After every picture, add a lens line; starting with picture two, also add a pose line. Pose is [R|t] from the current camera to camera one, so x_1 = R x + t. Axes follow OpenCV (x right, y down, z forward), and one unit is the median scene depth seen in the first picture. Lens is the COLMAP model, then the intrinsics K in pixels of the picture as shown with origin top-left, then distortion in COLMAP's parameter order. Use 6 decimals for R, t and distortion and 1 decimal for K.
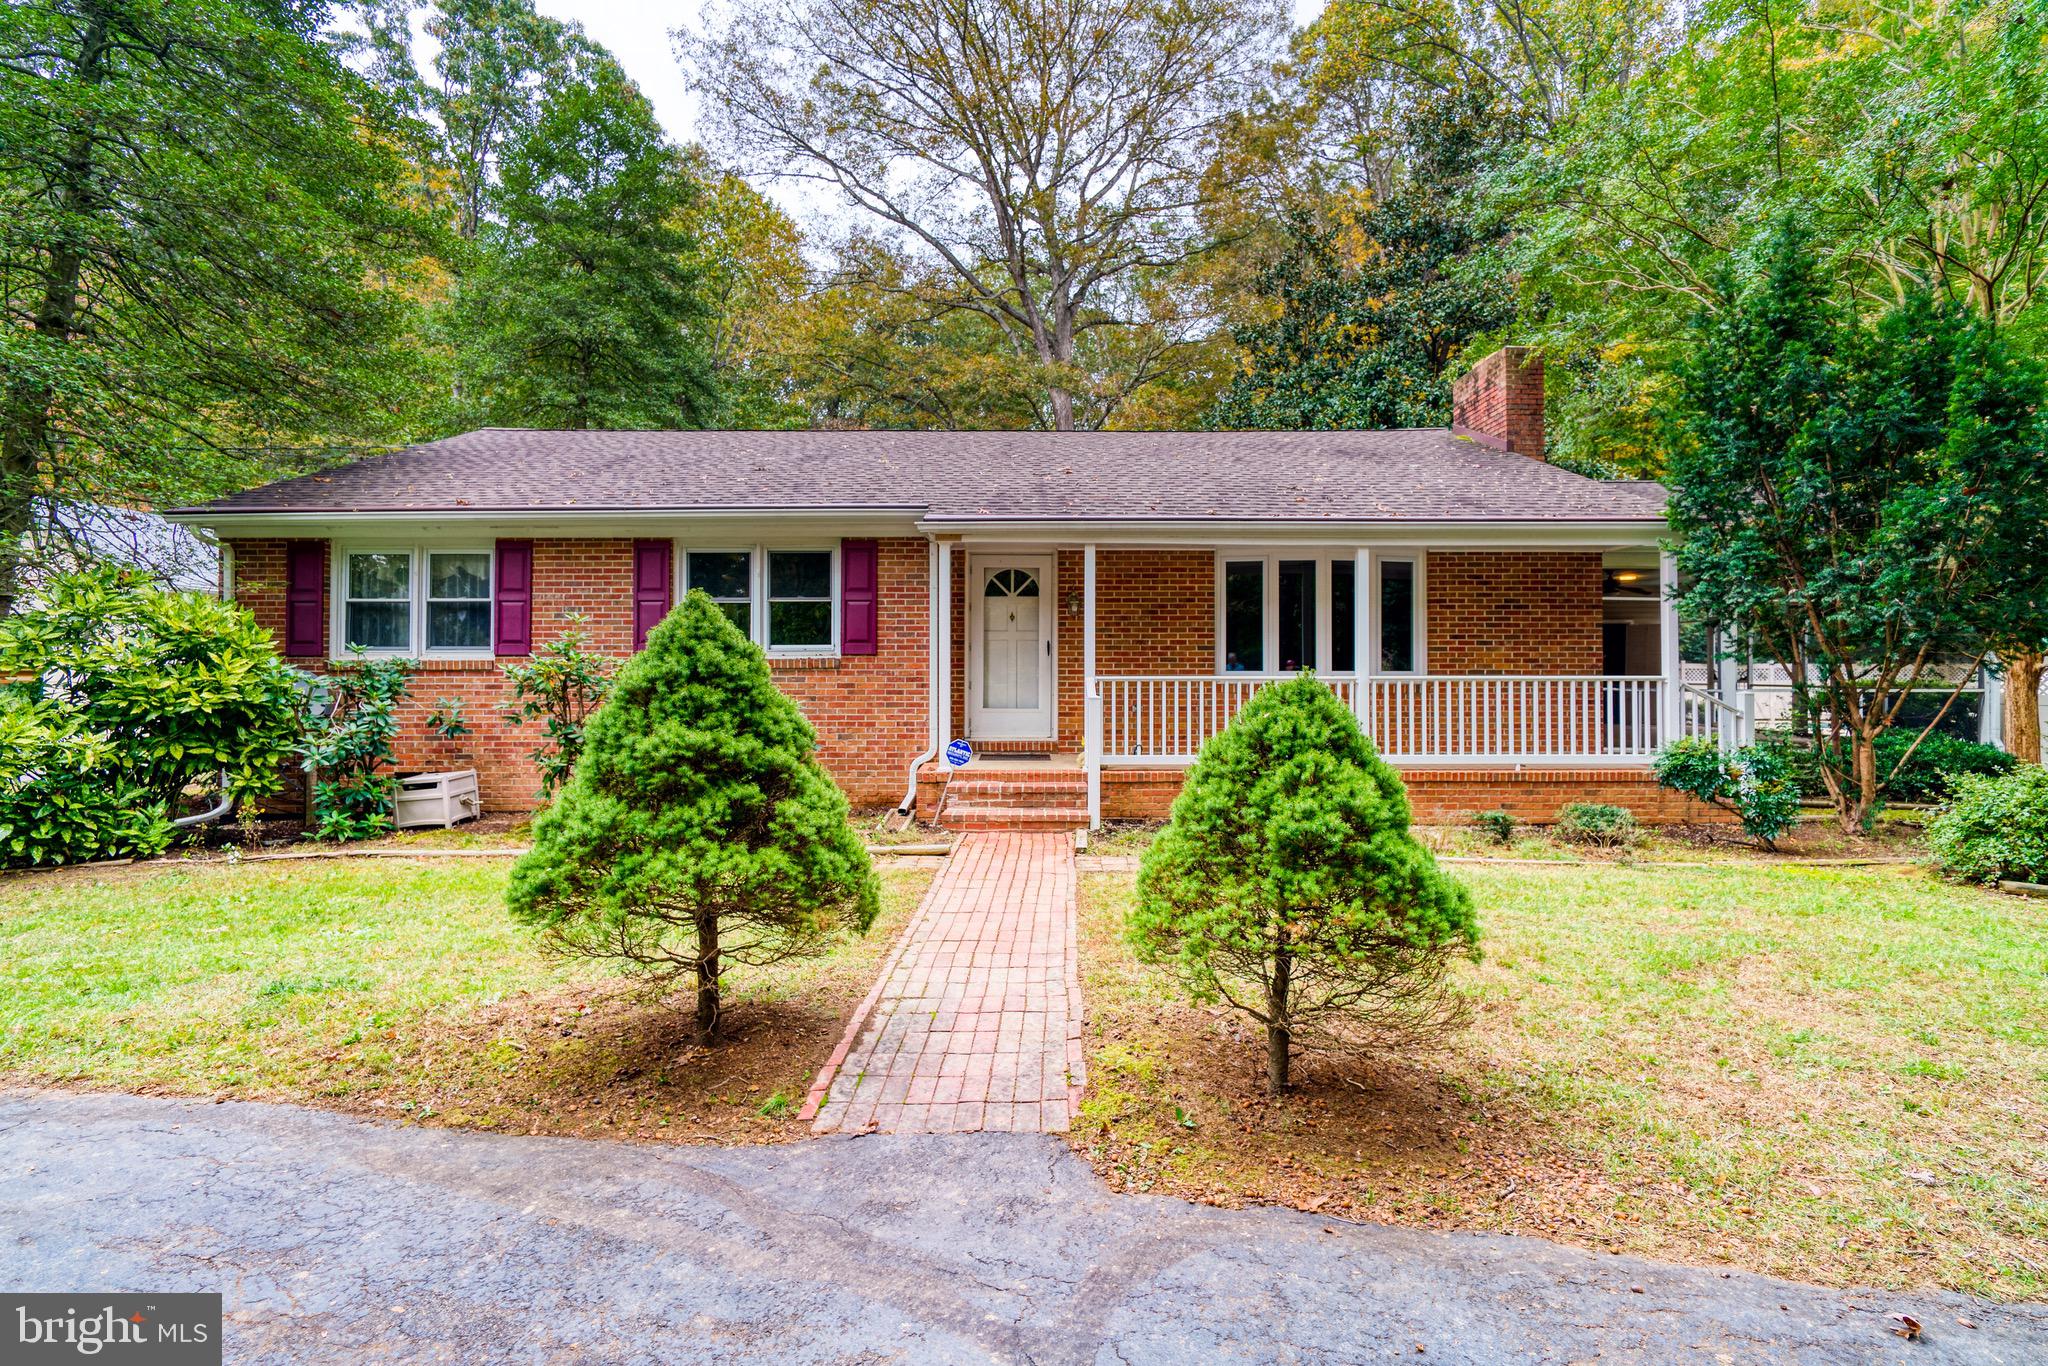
lens RADIAL K [[880.0, 0, 1057.2], [0, 880.0, 673.9], [0, 0, 1]] dist [-0.004374, 0.001059]
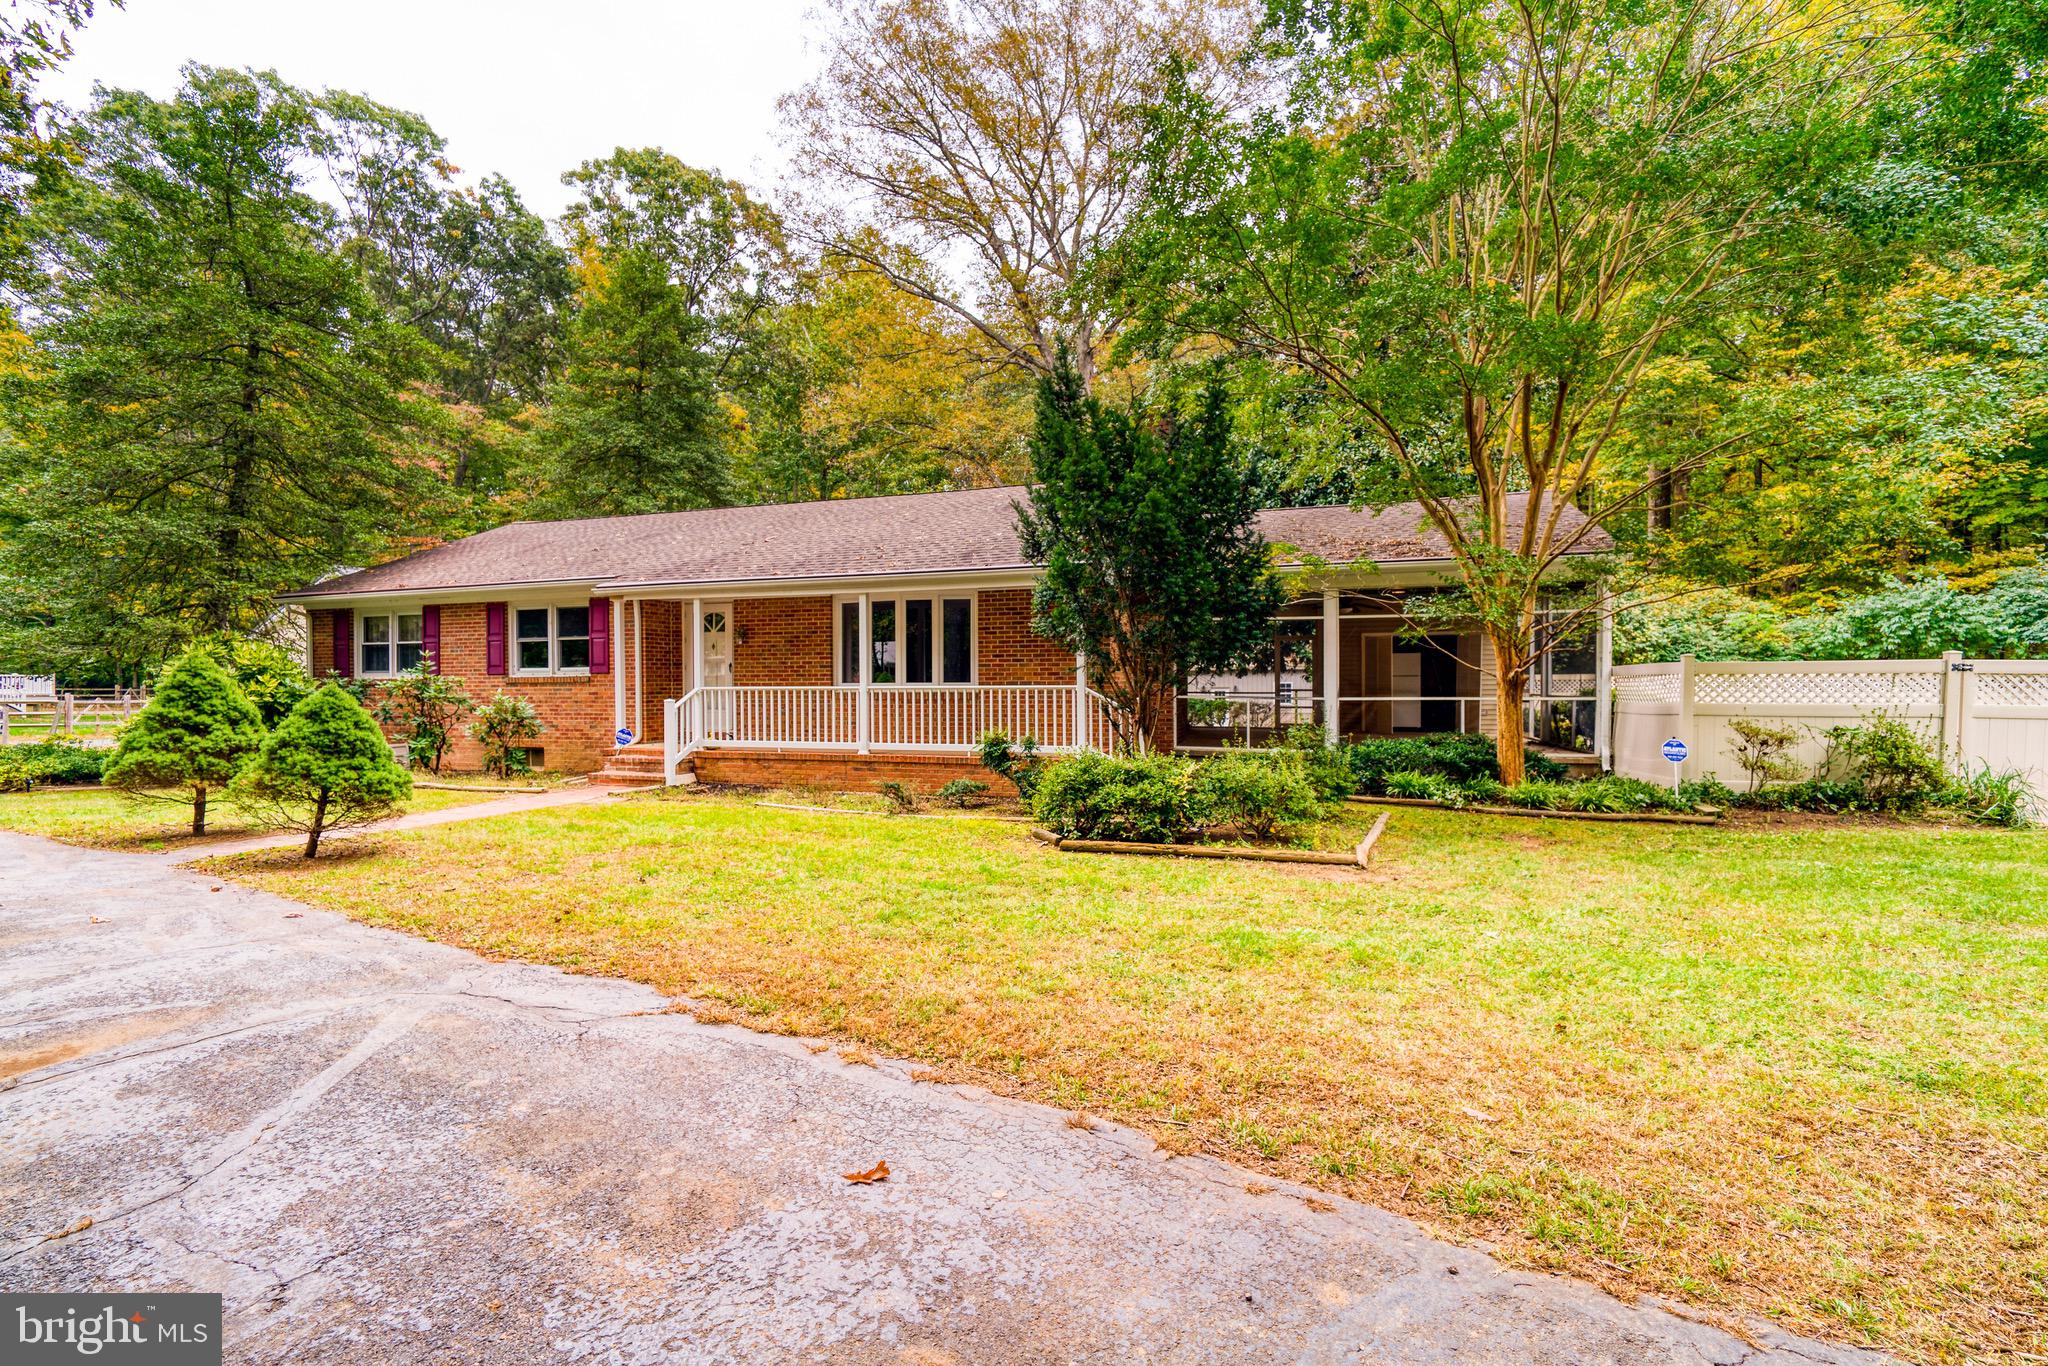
lens RADIAL K [[880.0, 0, 1033.2], [0, 880.0, 690.6], [0, 0, 1]] dist [-0.004374, 0.001059]
pose [[0.951785, -0.001580, -0.306761, 0.968436], [0.002968, 0.999987, 0.004057, 0.004163], [0.306751, -0.004771, 0.951778, -0.232200]]
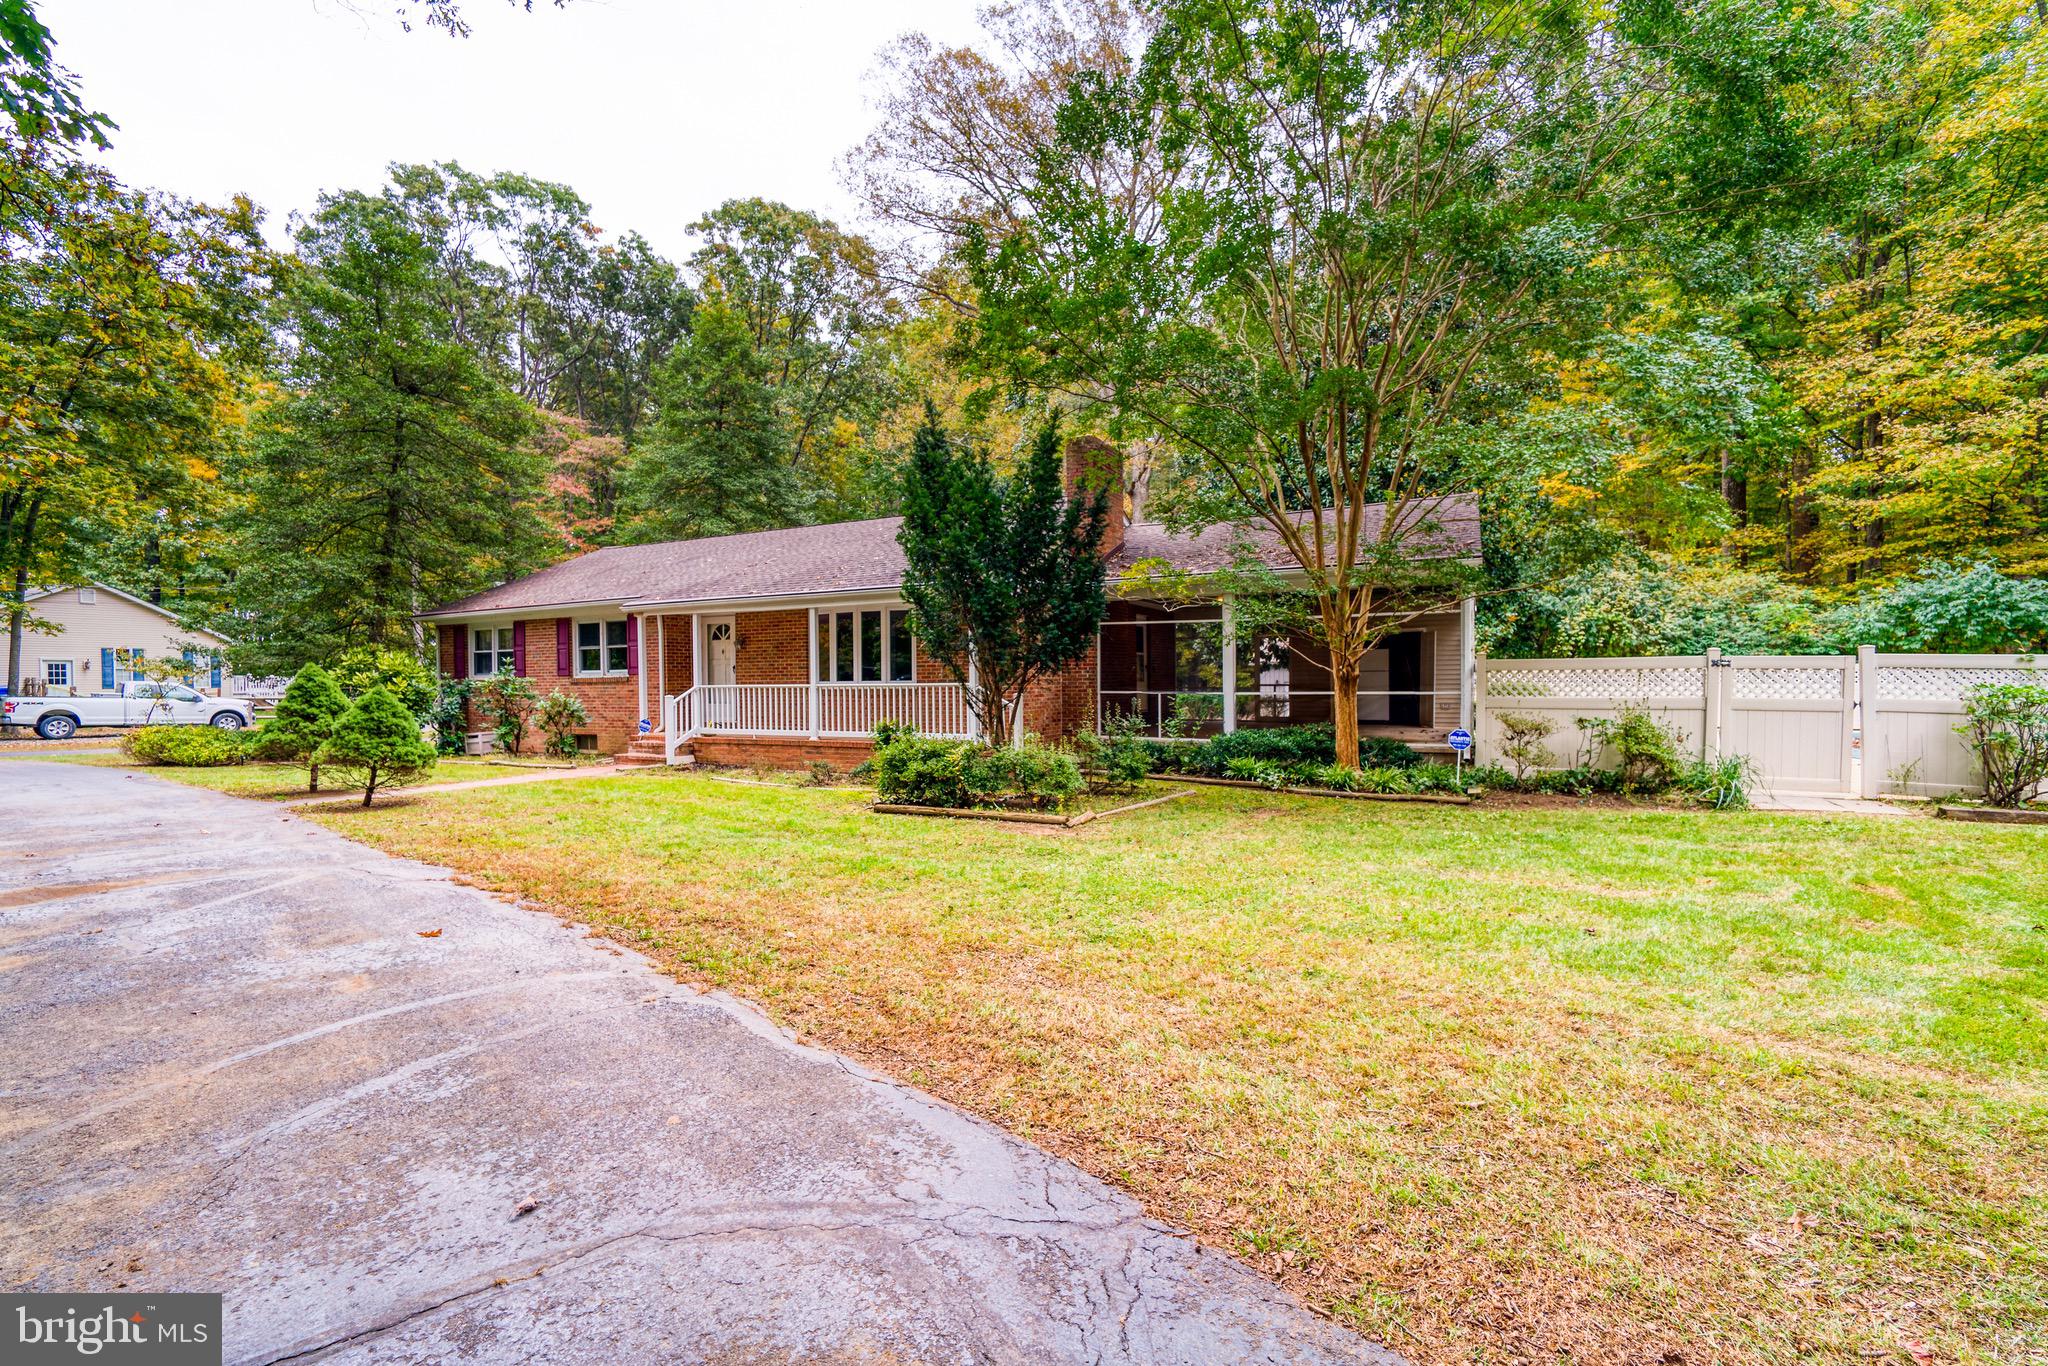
lens RADIAL K [[880.0, 0, 1032.3], [0, 880.0, 692.0], [0, 0, 1]] dist [-0.004374, 0.001059]
pose [[0.890233, -0.002165, -0.455500, 1.404203], [0.008056, 0.999907, 0.010992, 0.001610], [0.455434, -0.013455, 0.890168, -0.301459]]
